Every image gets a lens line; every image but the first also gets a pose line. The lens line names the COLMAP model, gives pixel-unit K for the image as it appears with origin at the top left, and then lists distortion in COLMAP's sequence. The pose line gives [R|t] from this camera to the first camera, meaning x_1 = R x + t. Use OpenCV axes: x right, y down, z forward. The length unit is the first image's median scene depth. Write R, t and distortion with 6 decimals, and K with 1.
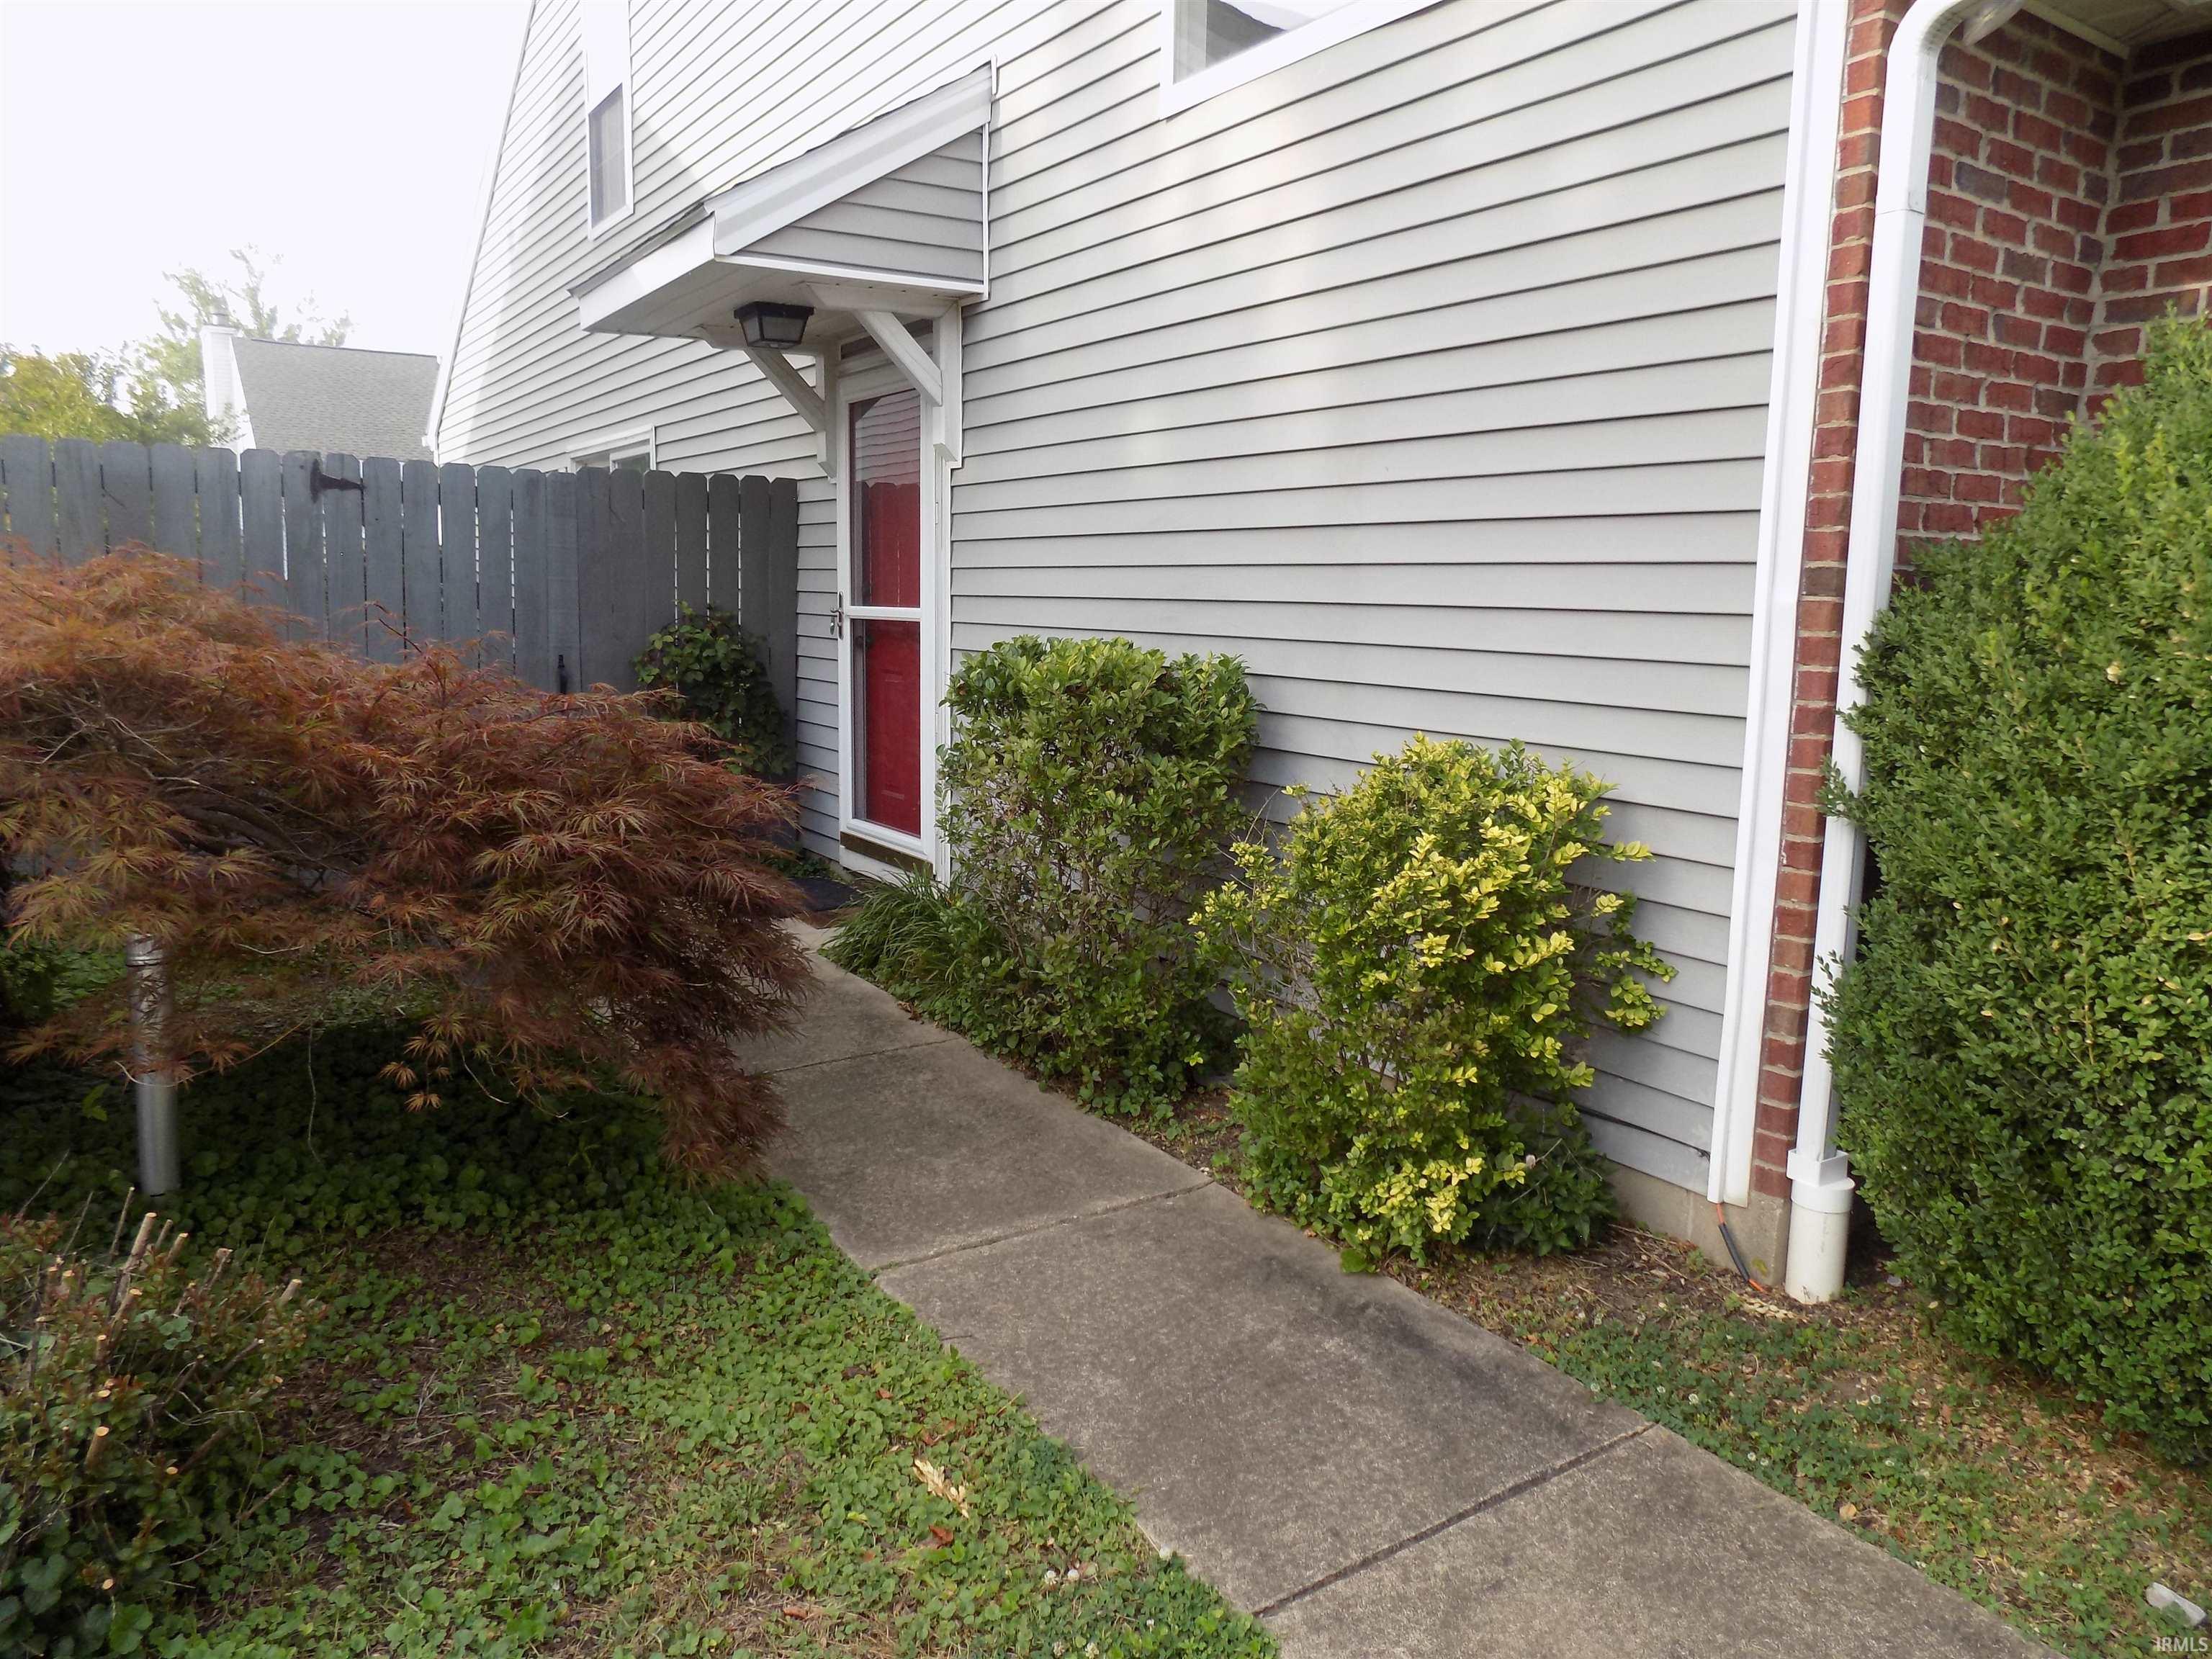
lens RADIAL K [[1489.8, 0, 1113.3], [0, 1489.8, 820.8], [0, 0, 1]] dist [-0.040116, 0.035666]
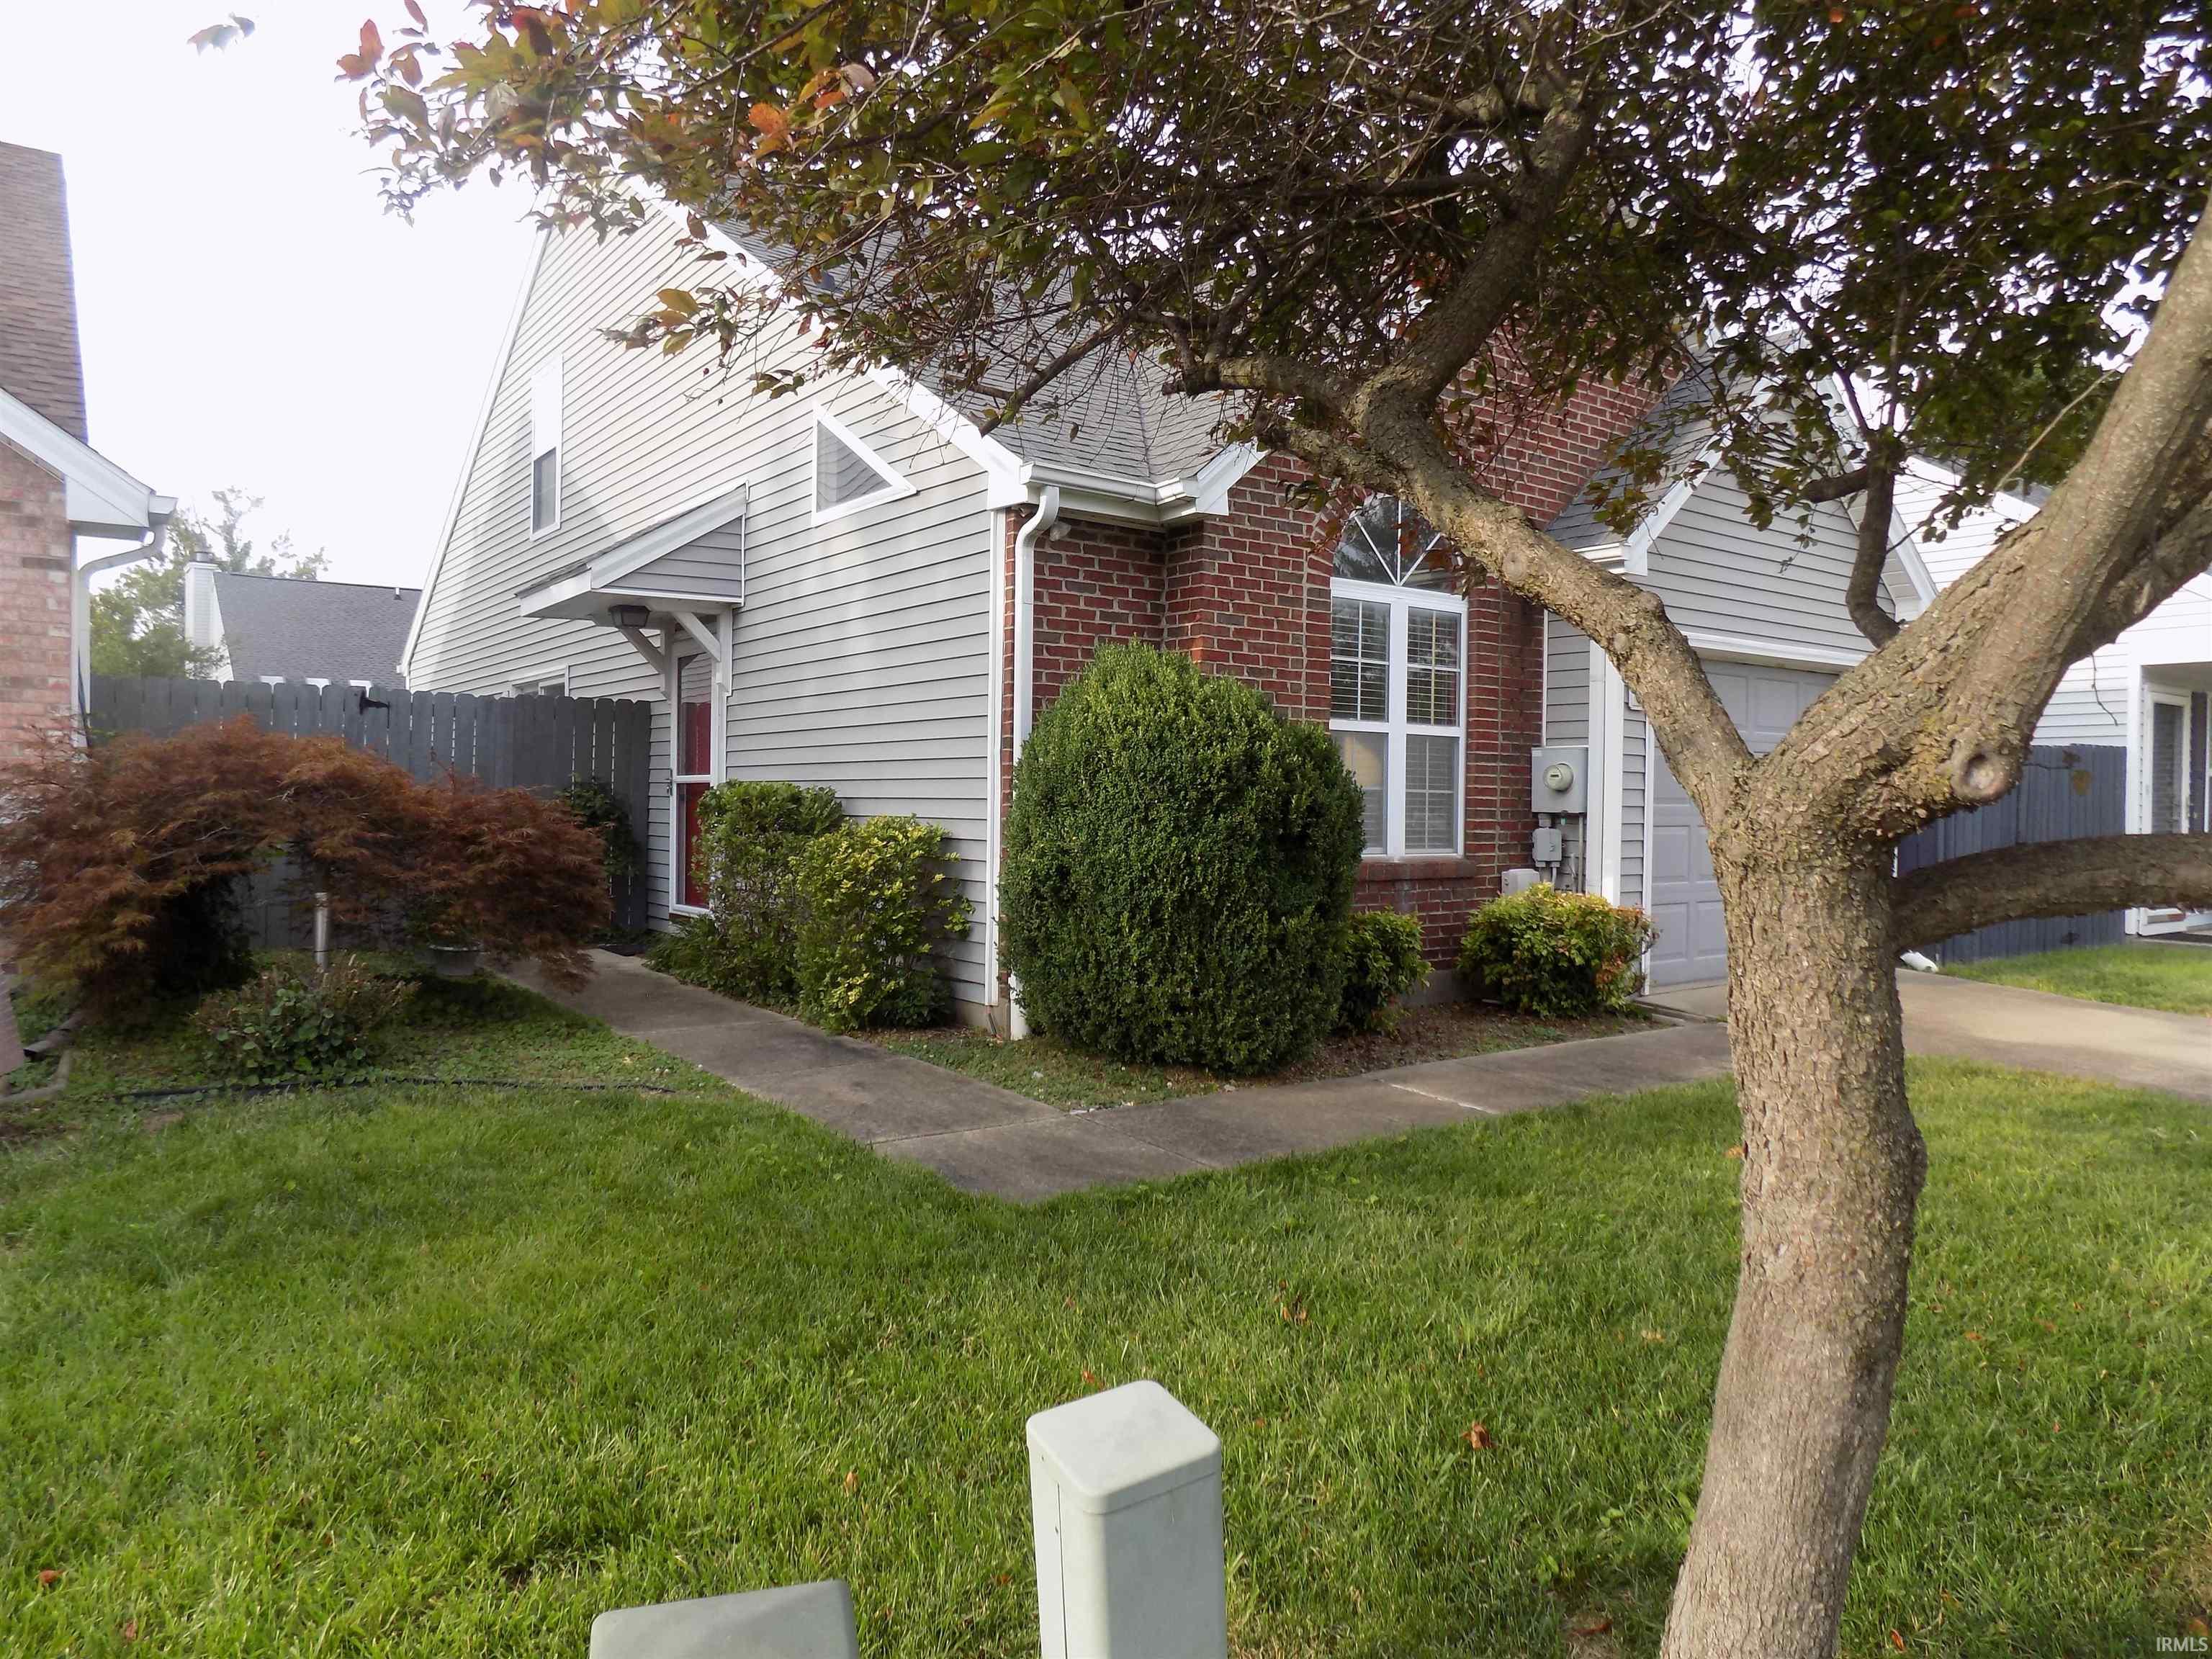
lens RADIAL K [[1489.8, 0, 1099.4], [0, 1489.8, 832.6], [0, 0, 1]] dist [-0.040116, 0.035666]
pose [[0.999466, -0.003678, 0.032476, 0.257295], [0.007962, 0.991112, -0.132792, 0.152808], [-0.031699, 0.132980, 0.990612, -0.698700]]
